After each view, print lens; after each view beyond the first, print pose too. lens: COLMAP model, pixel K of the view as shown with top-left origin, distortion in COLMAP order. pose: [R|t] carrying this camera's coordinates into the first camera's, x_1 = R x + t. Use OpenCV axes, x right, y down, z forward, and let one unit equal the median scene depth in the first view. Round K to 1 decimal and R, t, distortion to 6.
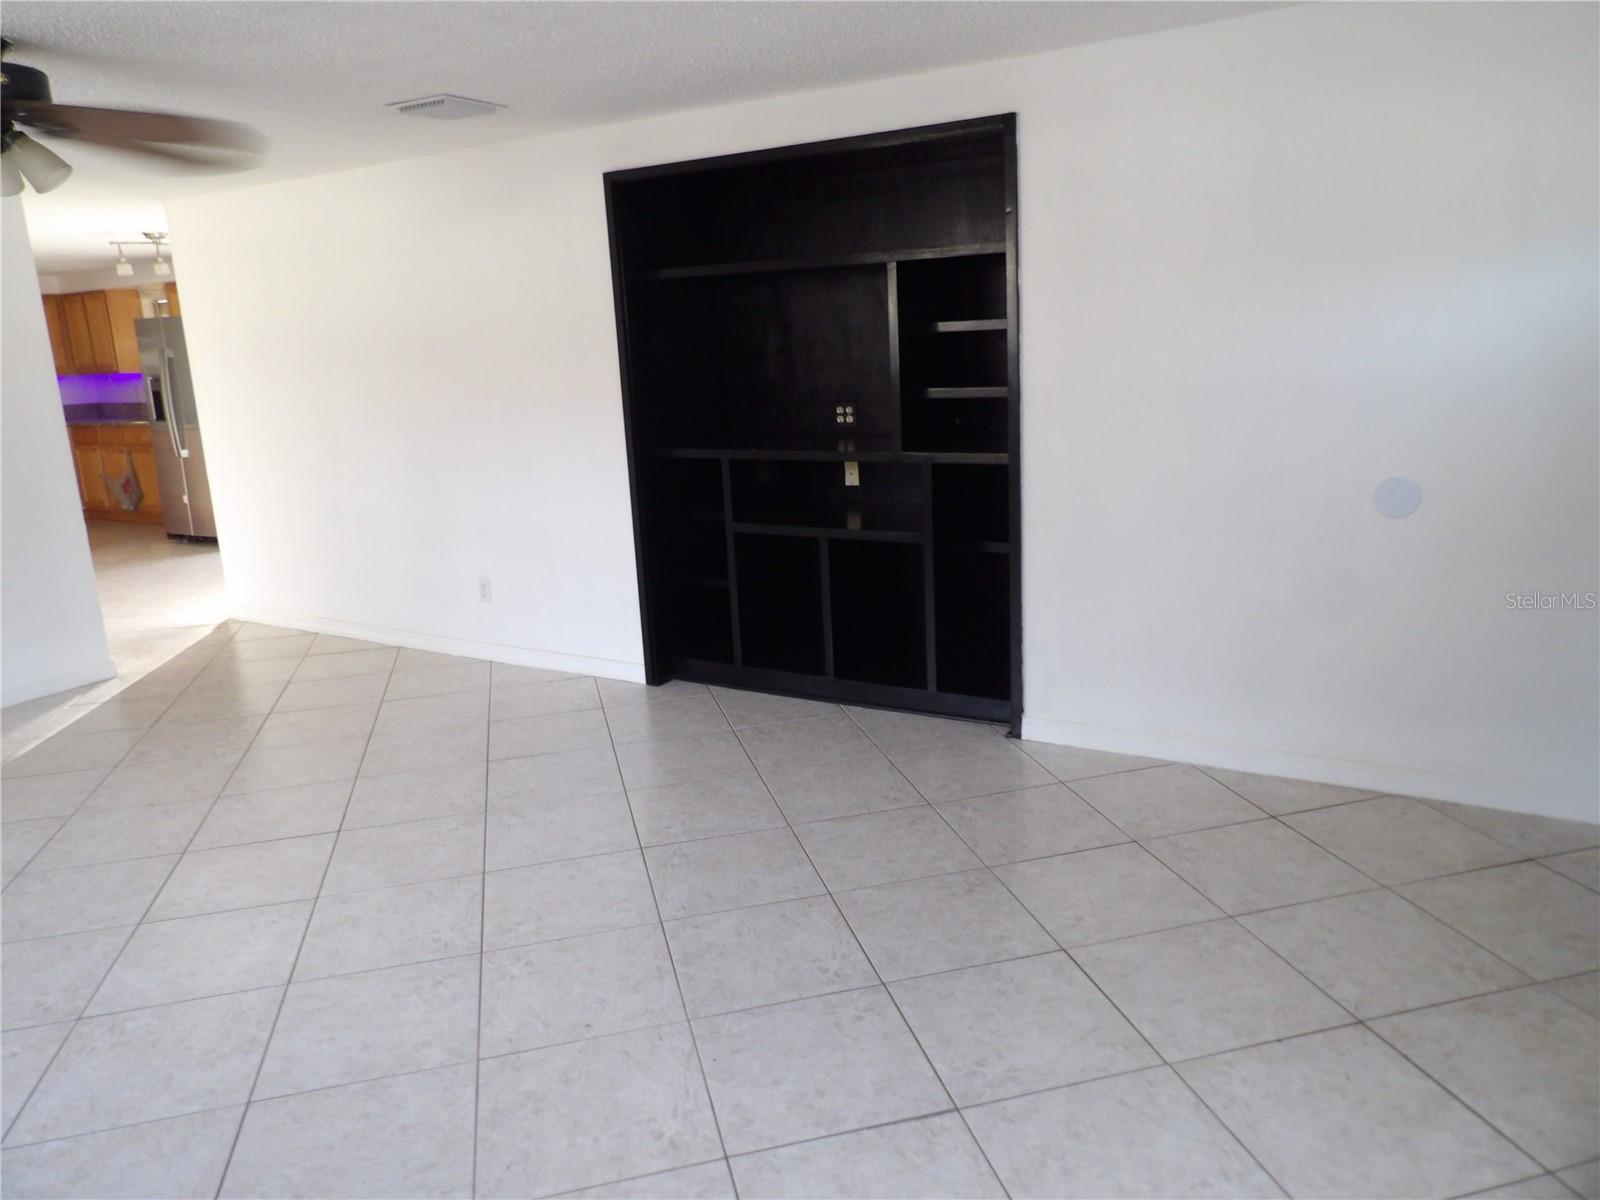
lens RADIAL K [[1181.3, 0, 797.3], [0, 1181.3, 590.3], [0, 0, 1]] dist [-0.005565, 0.071098]
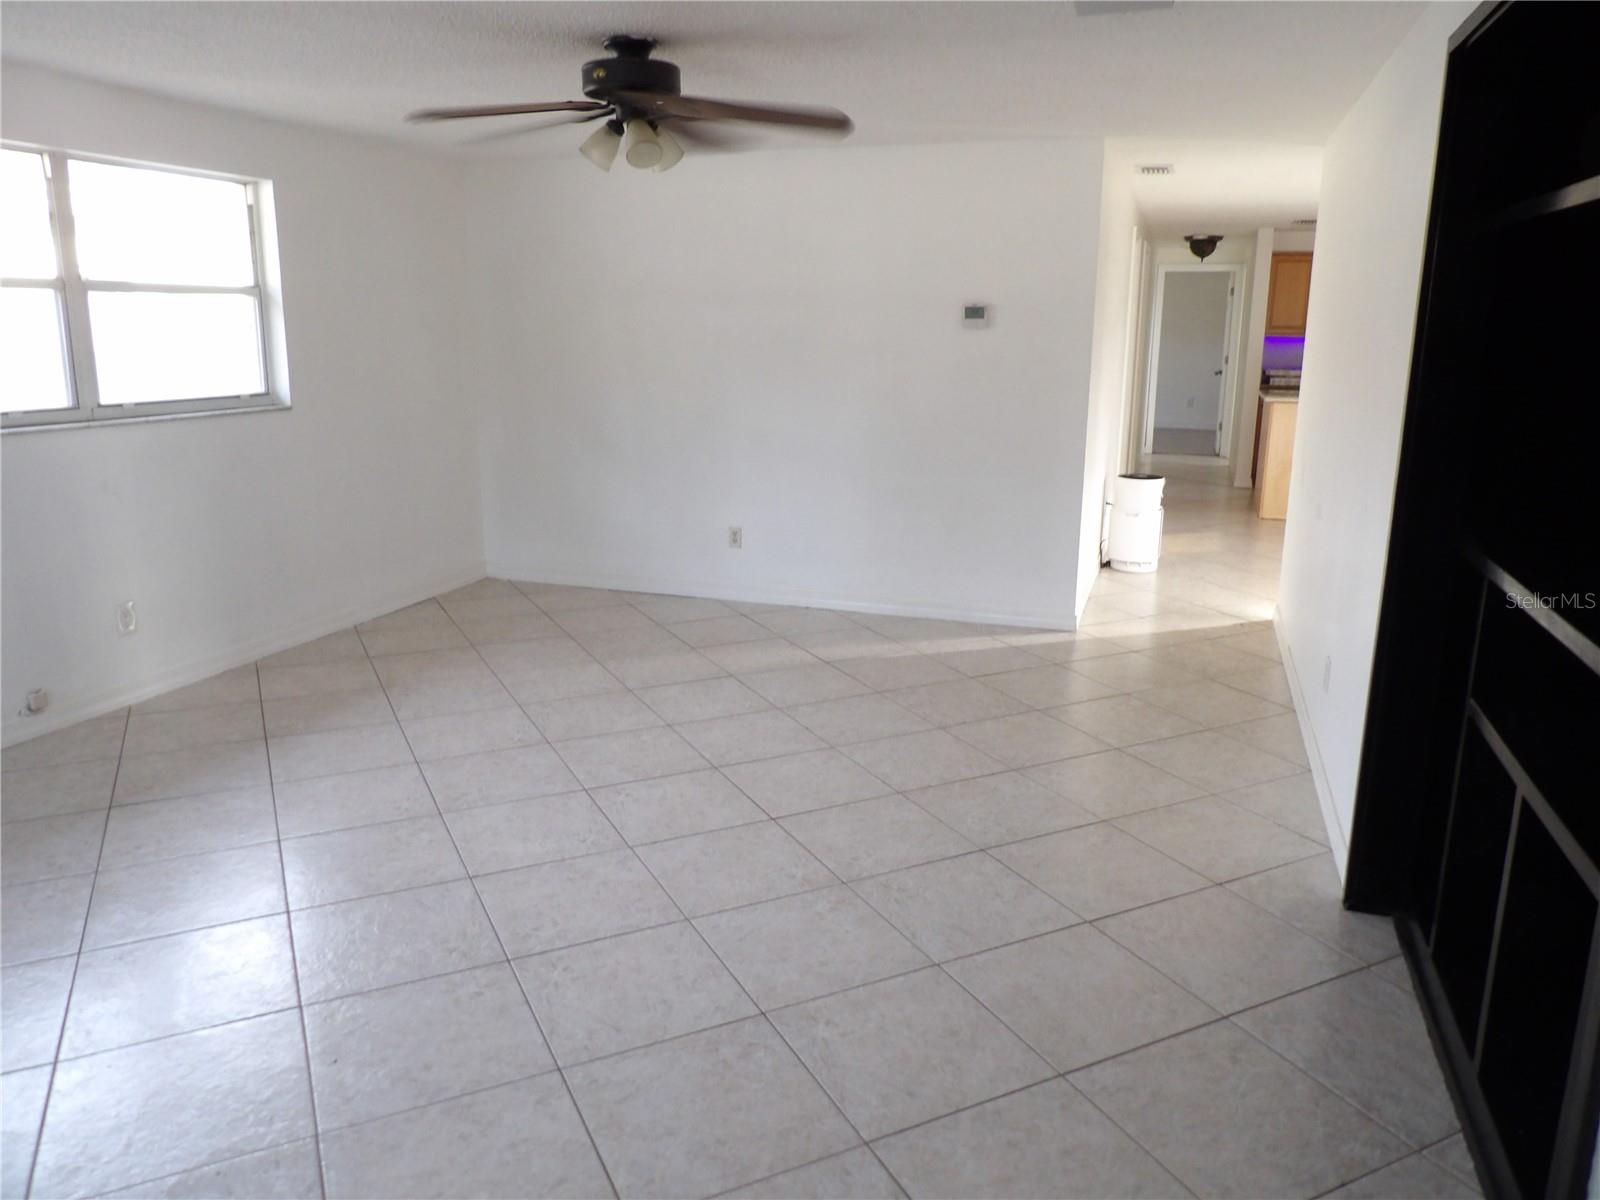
lens RADIAL K [[1181.3, 0, 797.3], [0, 1181.3, 590.3], [0, 0, 1]] dist [-0.005565, 0.071098]
pose [[0.190413, 0.272065, -0.943252, 0.478304], [-0.232247, 0.946040, 0.225986, -0.196861], [0.953837, 0.176036, 0.243324, 0.759632]]
